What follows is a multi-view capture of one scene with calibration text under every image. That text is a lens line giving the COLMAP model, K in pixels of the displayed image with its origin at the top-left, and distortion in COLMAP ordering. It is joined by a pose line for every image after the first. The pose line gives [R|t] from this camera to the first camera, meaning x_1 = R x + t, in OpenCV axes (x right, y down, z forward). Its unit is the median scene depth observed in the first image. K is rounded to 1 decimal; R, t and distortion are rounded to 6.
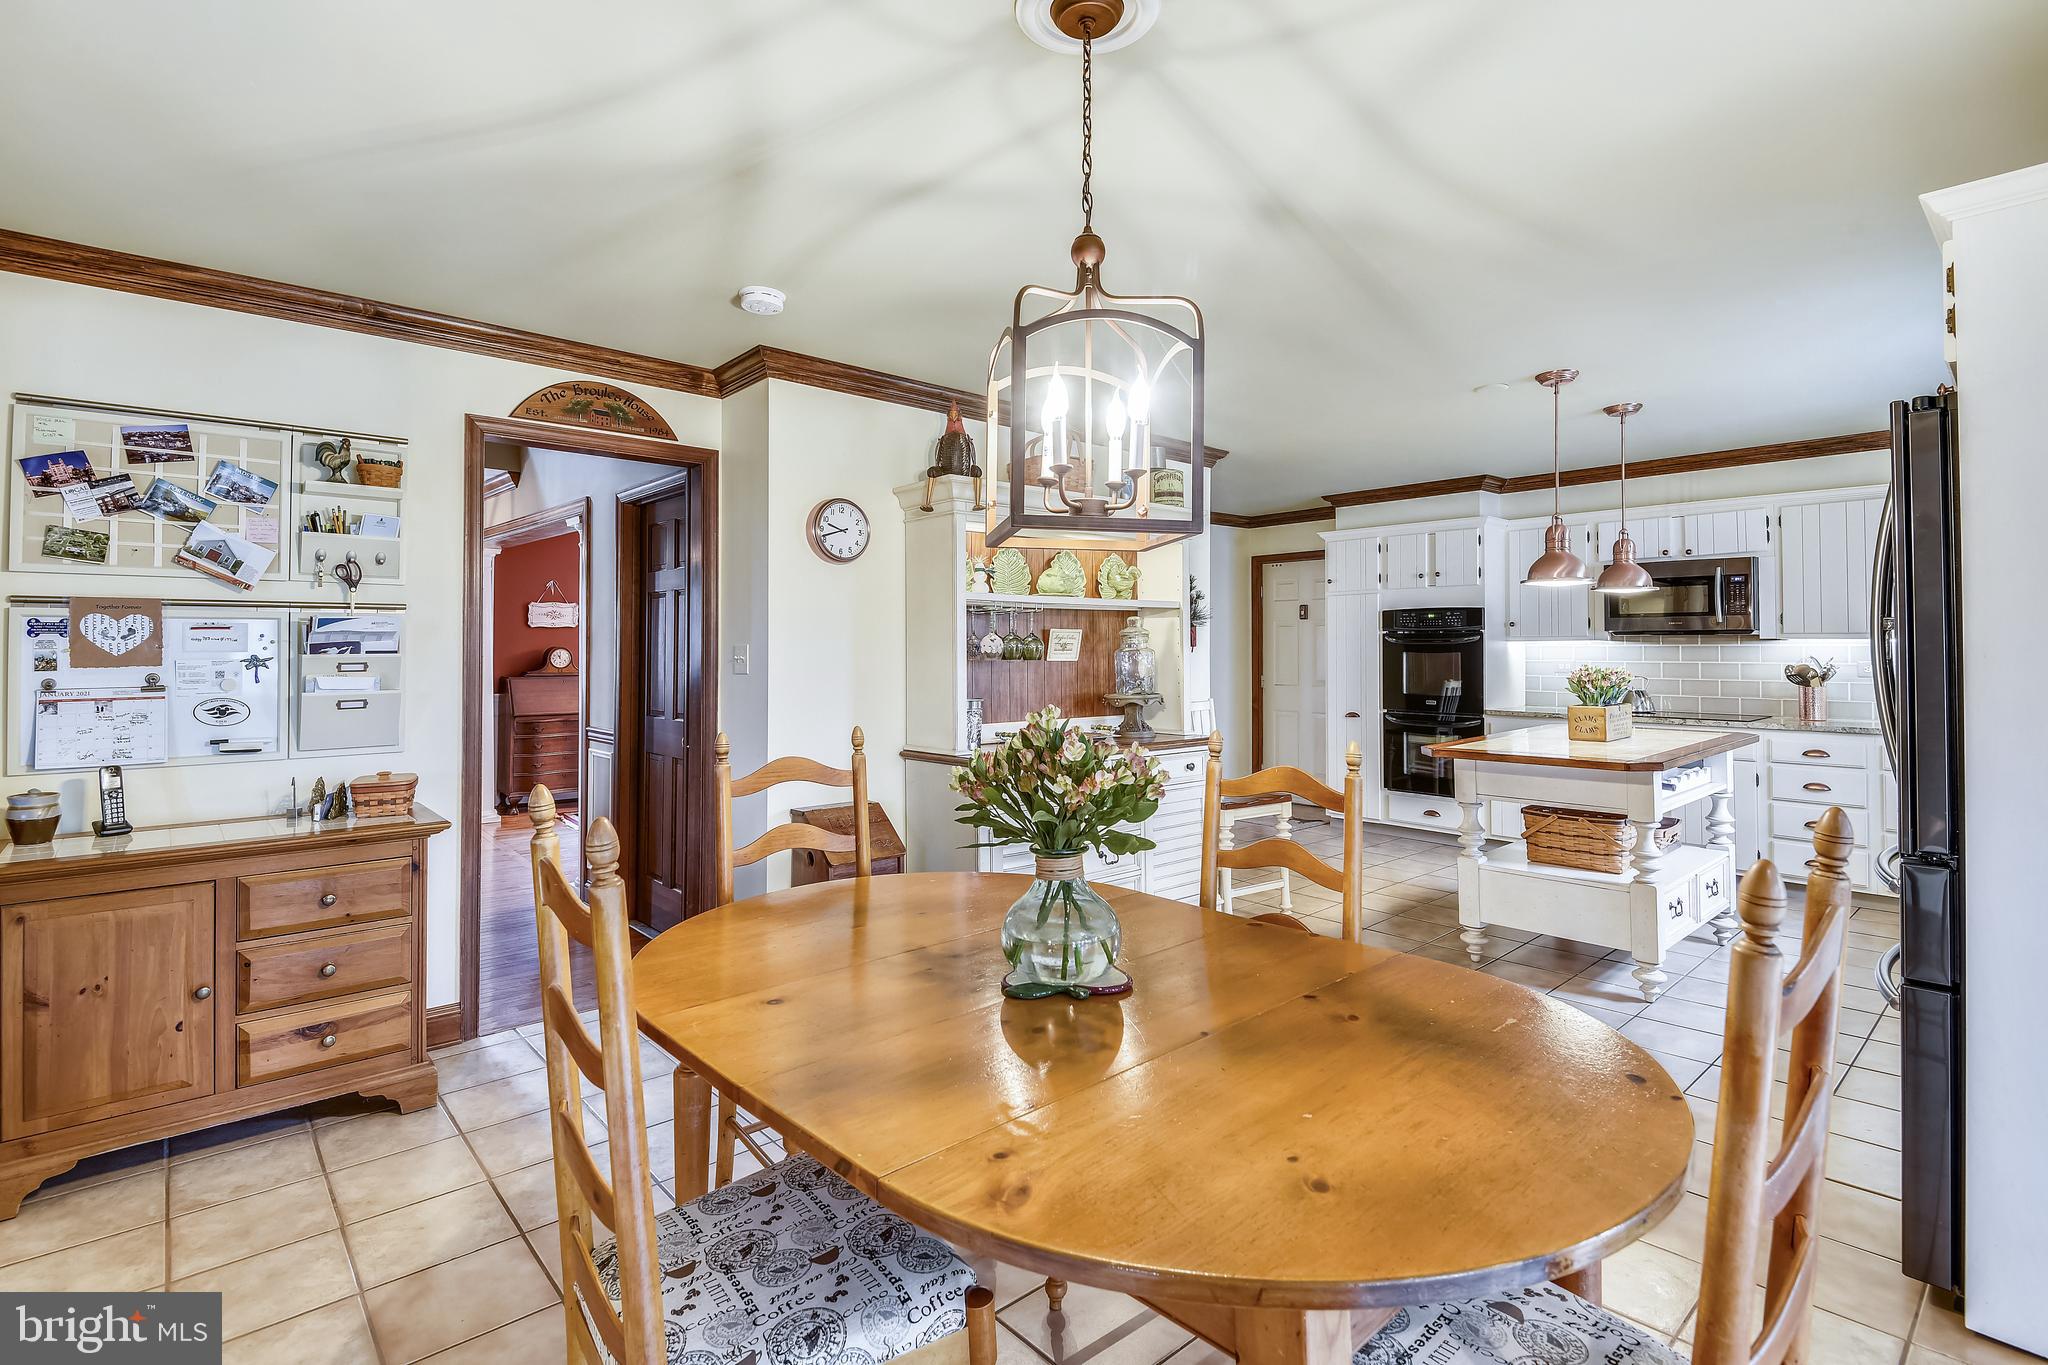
lens RADIAL K [[969.4, 0, 1022.0], [0, 969.4, 641.9], [0, 0, 1]] dist [-0.000861, -0.000121]
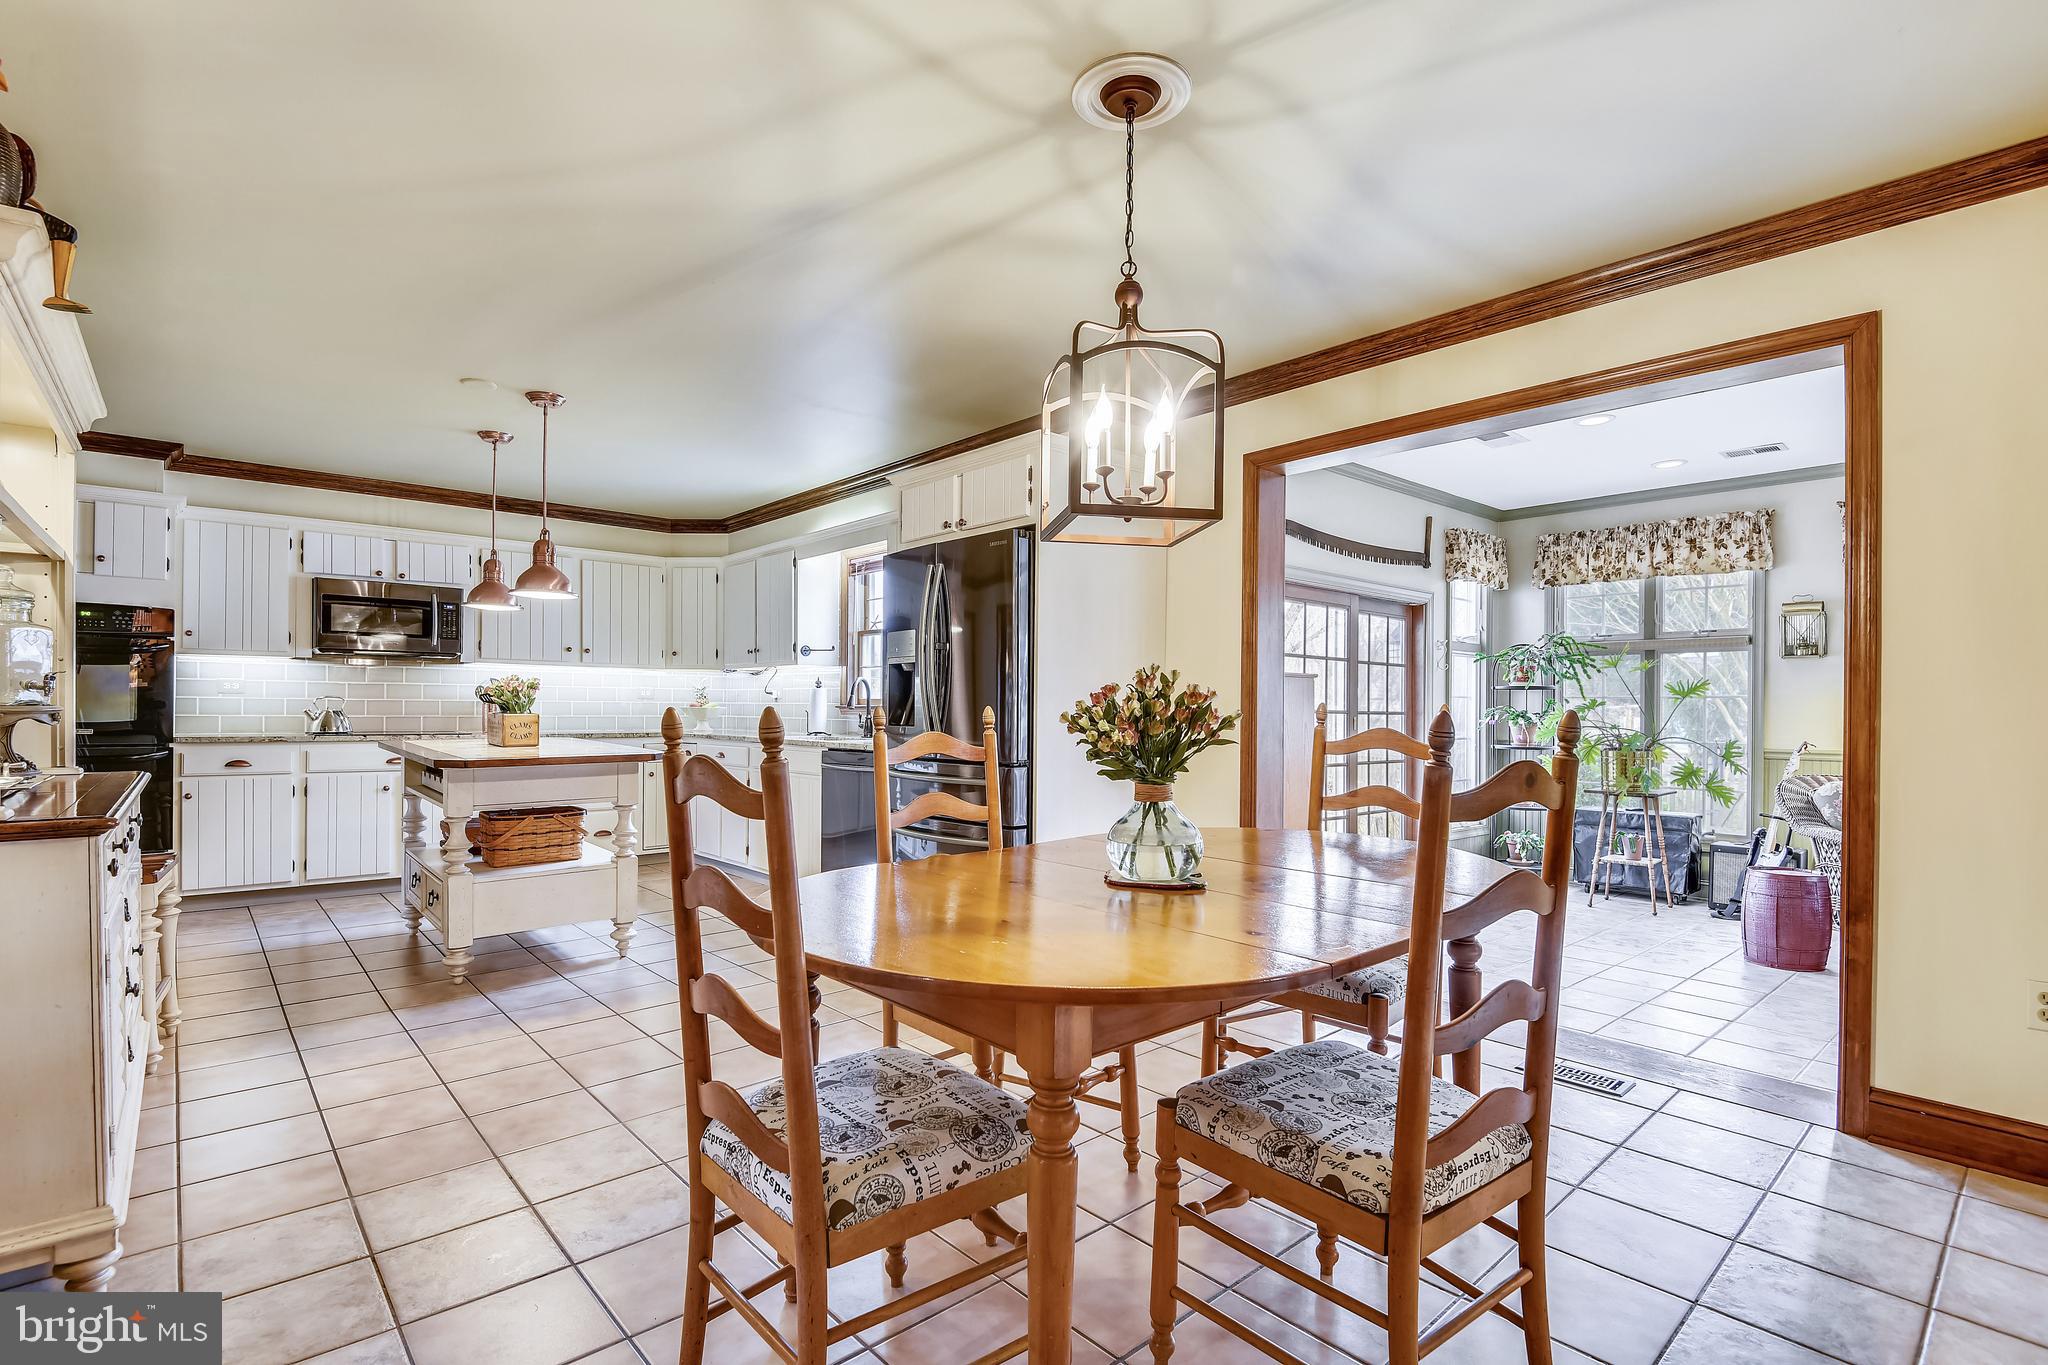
lens RADIAL K [[947.0, 0, 1026.0], [0, 947.0, 706.7], [0, 0, 1]] dist [-0.000436, -0.000188]
pose [[0.001615, -0.000986, 0.999998, -0.766282], [-0.016584, 0.999862, 0.001013, 0.082155], [-0.999861, -0.016586, 0.001599, 0.756314]]
